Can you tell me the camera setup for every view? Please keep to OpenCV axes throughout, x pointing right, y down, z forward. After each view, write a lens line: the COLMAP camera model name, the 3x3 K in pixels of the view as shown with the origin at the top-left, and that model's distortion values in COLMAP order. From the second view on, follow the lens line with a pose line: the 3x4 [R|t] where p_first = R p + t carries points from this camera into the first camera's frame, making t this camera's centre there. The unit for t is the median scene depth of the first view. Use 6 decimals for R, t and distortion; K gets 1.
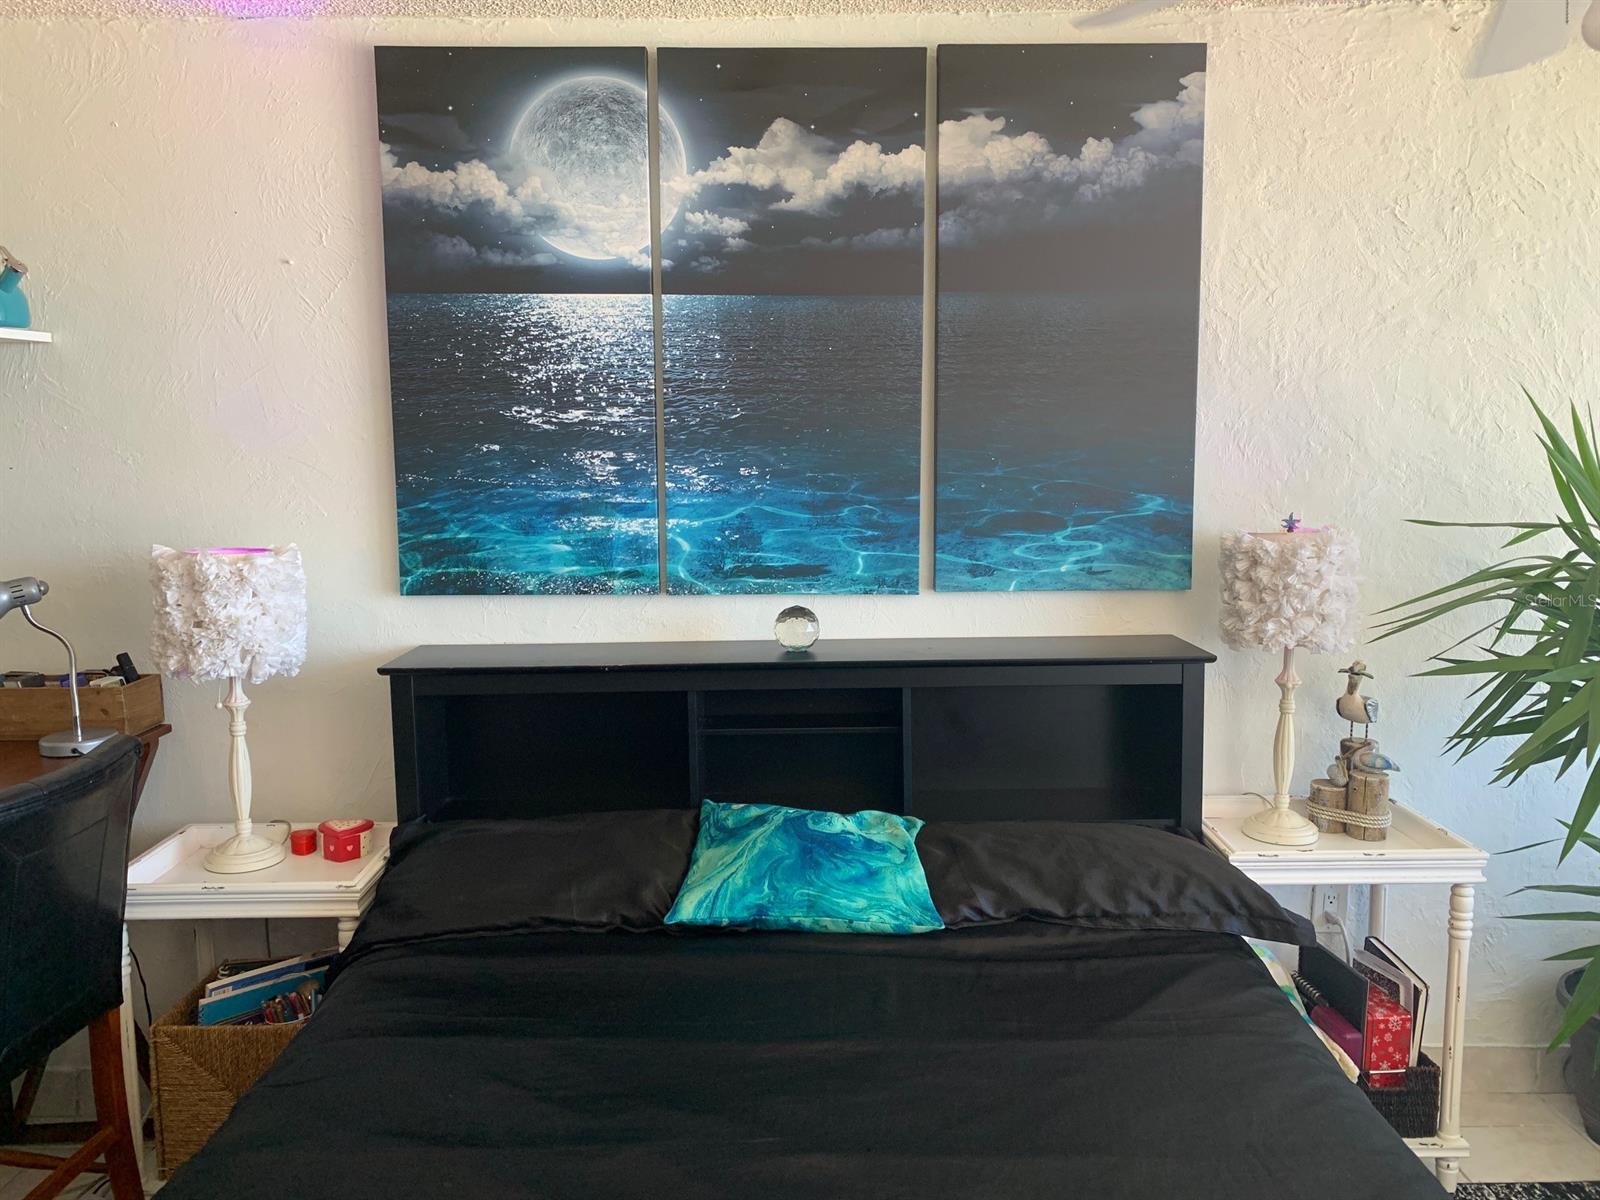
lens RADIAL K [[1193.1, 0, 824.3], [0, 1193.1, 591.6], [0, 0, 1]] dist [0.145793, -0.368916]
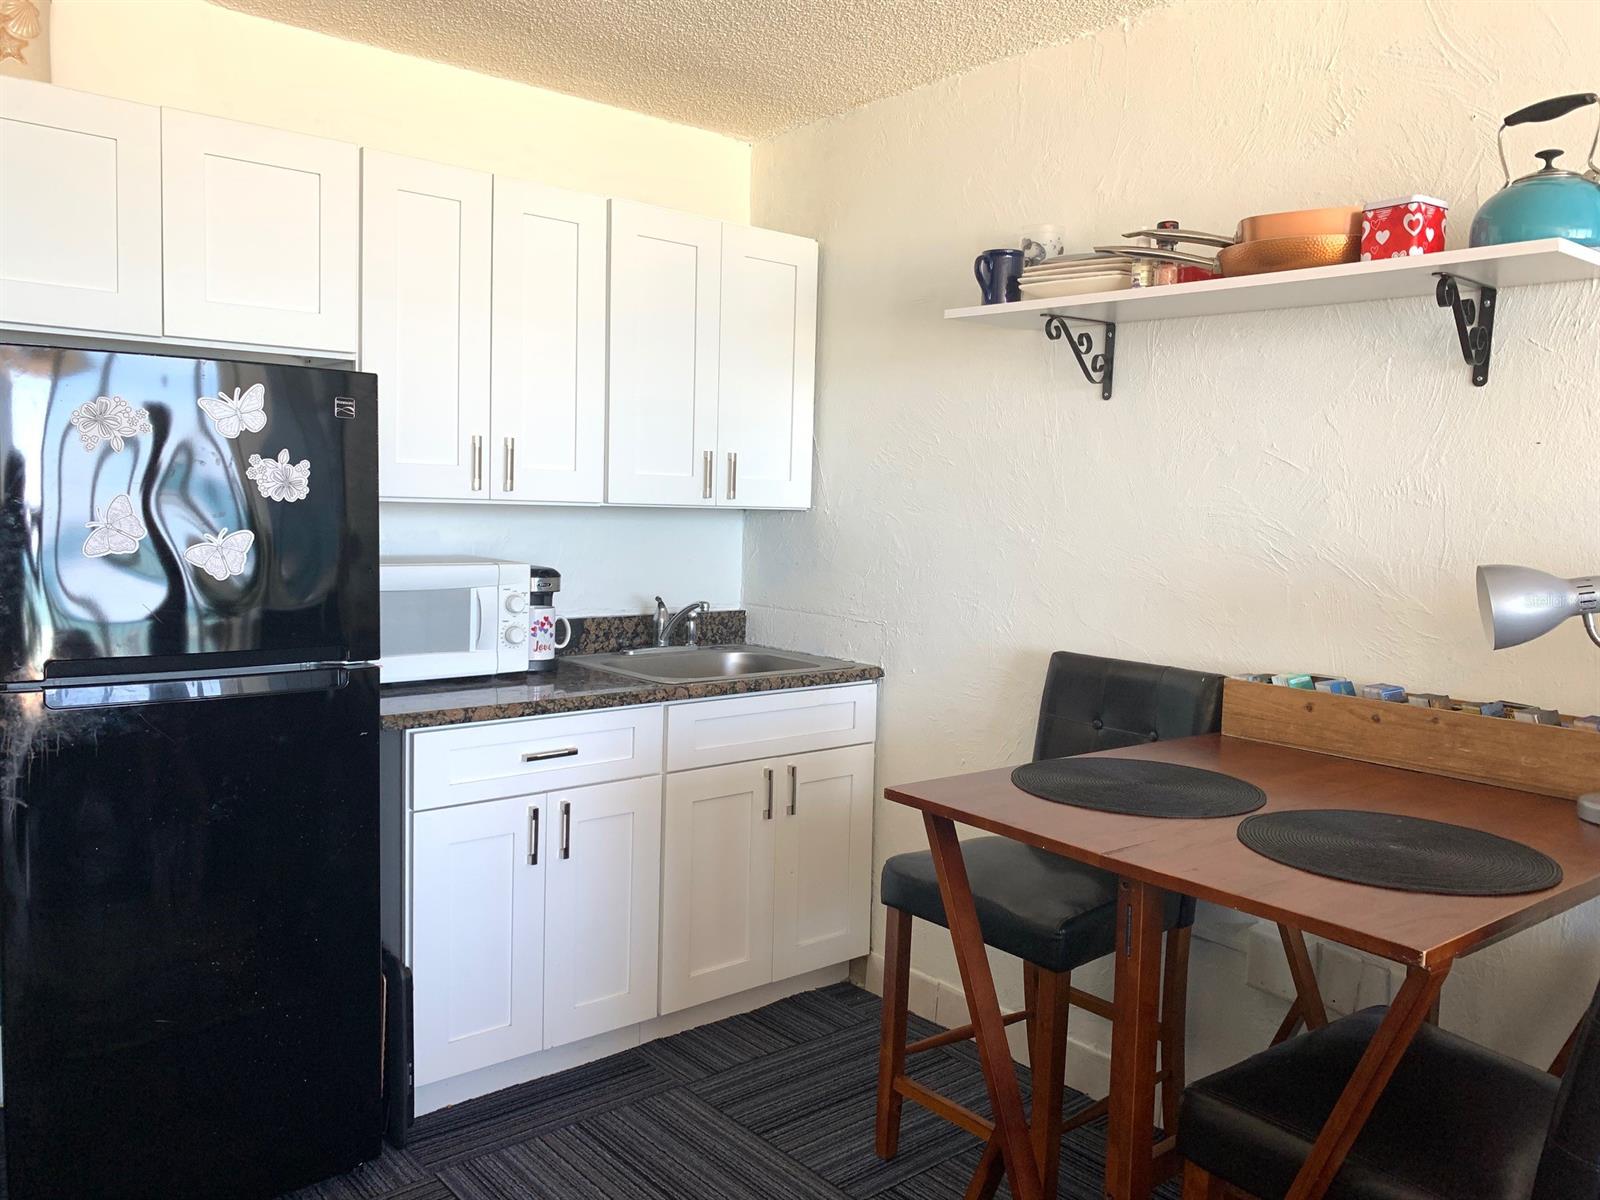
lens RADIAL K [[1198.9, 0, 798.1], [0, 1198.9, 591.7], [0, 0, 1]] dist [0.035178, -0.061716]
pose [[0.640666, 0.089866, -0.762543, -0.378881], [-0.129973, 0.991488, 0.007648, 0.050834], [0.756739, 0.094210, 0.646893, 0.146053]]
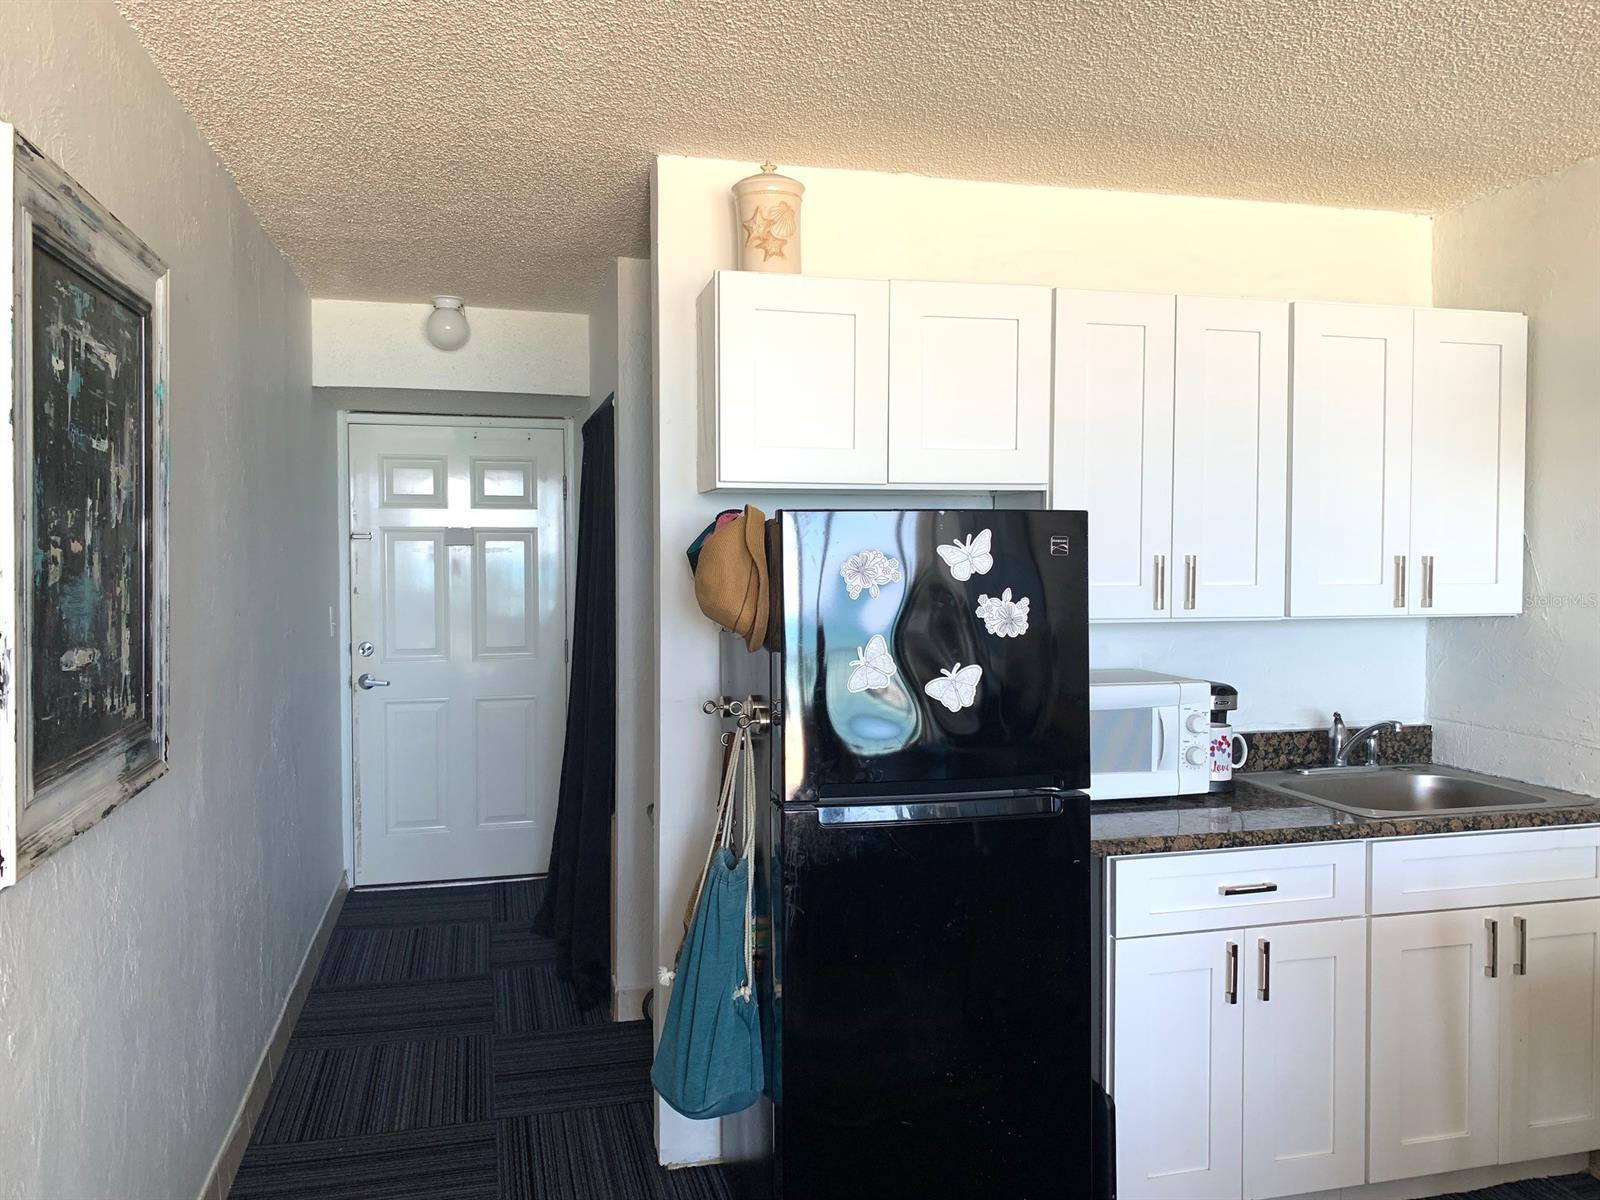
lens RADIAL K [[1198.9, 0, 798.1], [0, 1198.9, 591.7], [0, 0, 1]] dist [0.035178, -0.061716]
pose [[0.243425, 0.043128, -0.968960, -0.430147], [-0.121720, 0.992471, 0.013596, 0.015110], [0.962252, 0.114633, 0.246842, 0.040075]]
